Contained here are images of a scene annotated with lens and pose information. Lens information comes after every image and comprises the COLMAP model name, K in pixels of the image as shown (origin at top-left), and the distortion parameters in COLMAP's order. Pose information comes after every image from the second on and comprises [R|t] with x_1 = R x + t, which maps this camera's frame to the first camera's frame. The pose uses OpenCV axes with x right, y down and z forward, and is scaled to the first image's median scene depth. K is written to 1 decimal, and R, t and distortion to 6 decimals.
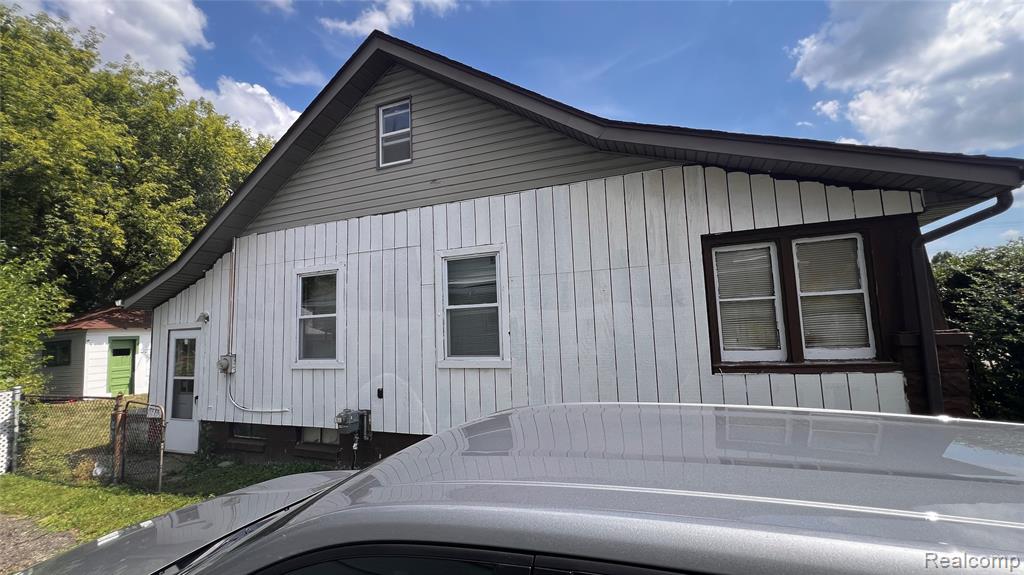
lens RADIAL K [[406.9, 0, 509.8], [0, 406.9, 289.6], [0, 0, 1]] dist [0.003363, -0.000274]
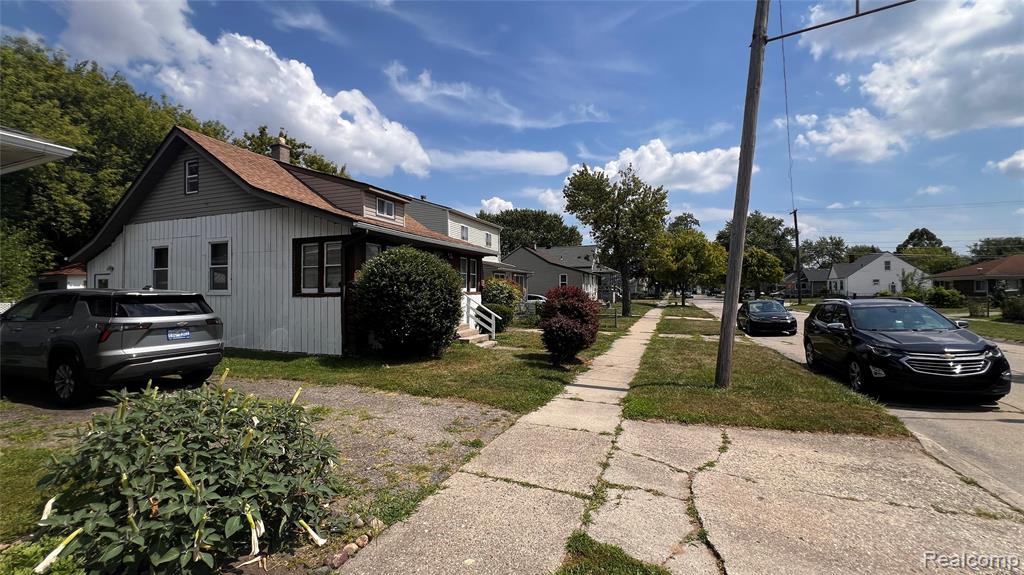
lens RADIAL K [[406.9, 0, 513.7], [0, 406.9, 288.1], [0, 0, 1]] dist [0.003363, -0.000274]
pose [[0.999407, 0.032783, -0.010541, 0.616597], [-0.031763, 0.995825, 0.085578, -0.032068], [0.013302, -0.085192, 0.996276, -0.464684]]
